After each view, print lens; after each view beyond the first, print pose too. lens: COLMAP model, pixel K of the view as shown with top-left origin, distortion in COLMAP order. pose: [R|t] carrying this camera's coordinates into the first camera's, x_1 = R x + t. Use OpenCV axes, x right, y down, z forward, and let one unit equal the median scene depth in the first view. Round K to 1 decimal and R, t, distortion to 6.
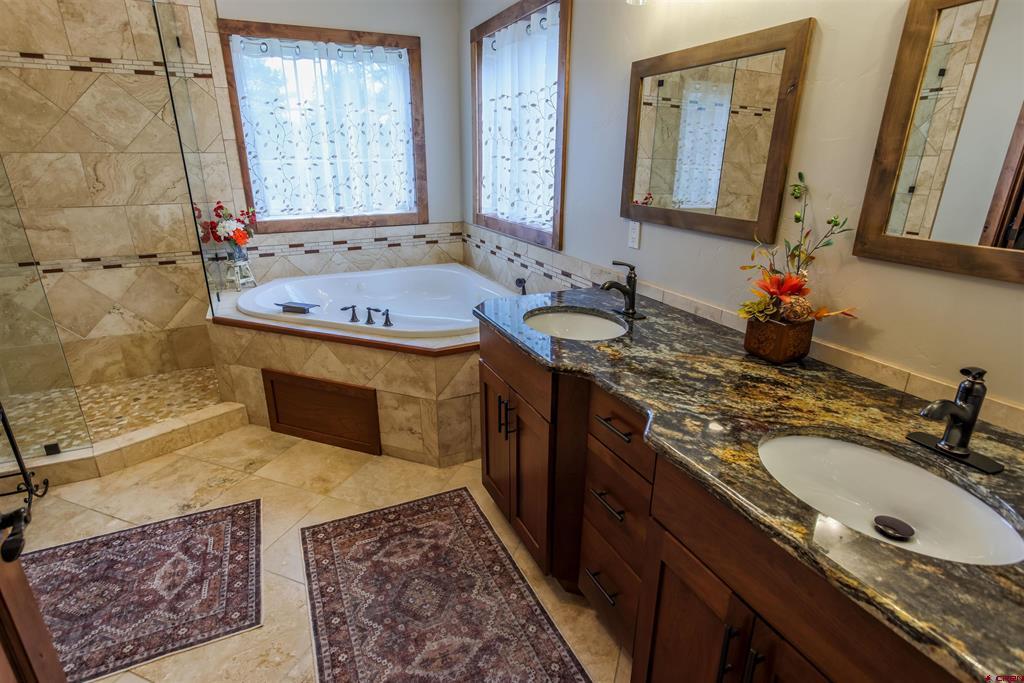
lens RADIAL K [[517.0, 0, 508.1], [0, 517.0, 333.7], [0, 0, 1]] dist [-0.049407, 0.033950]
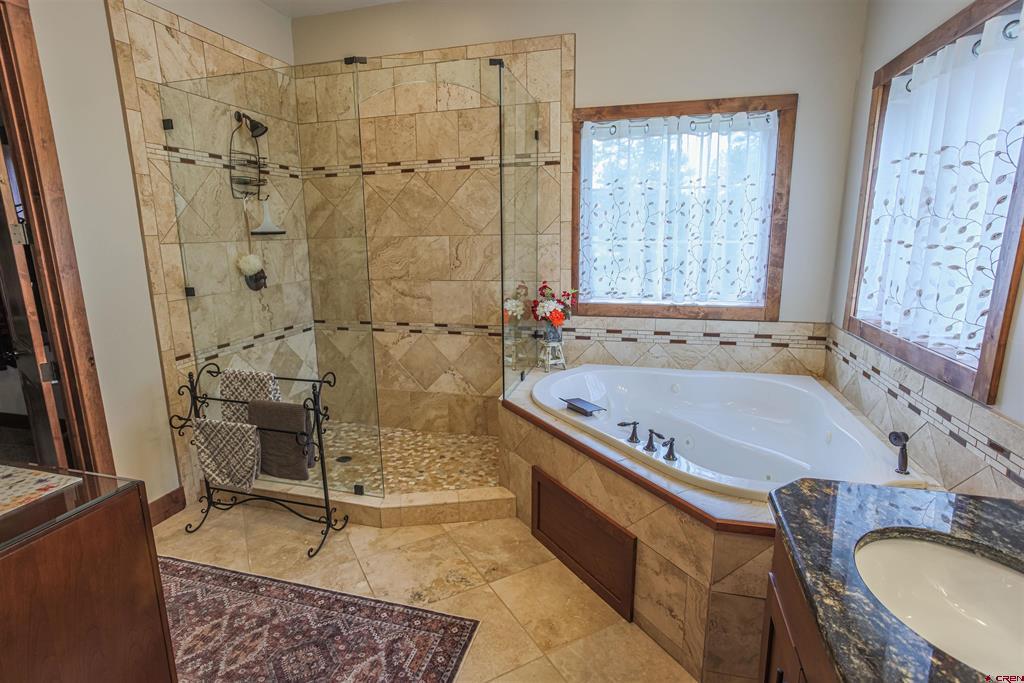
lens RADIAL K [[517.0, 0, 508.1], [0, 517.0, 333.7], [0, 0, 1]] dist [-0.049407, 0.033950]
pose [[0.760914, 0.117280, -0.638165, 0.040091], [-0.200270, 0.977959, -0.059066, -0.087969], [0.617172, 0.172749, 0.767630, 0.200975]]
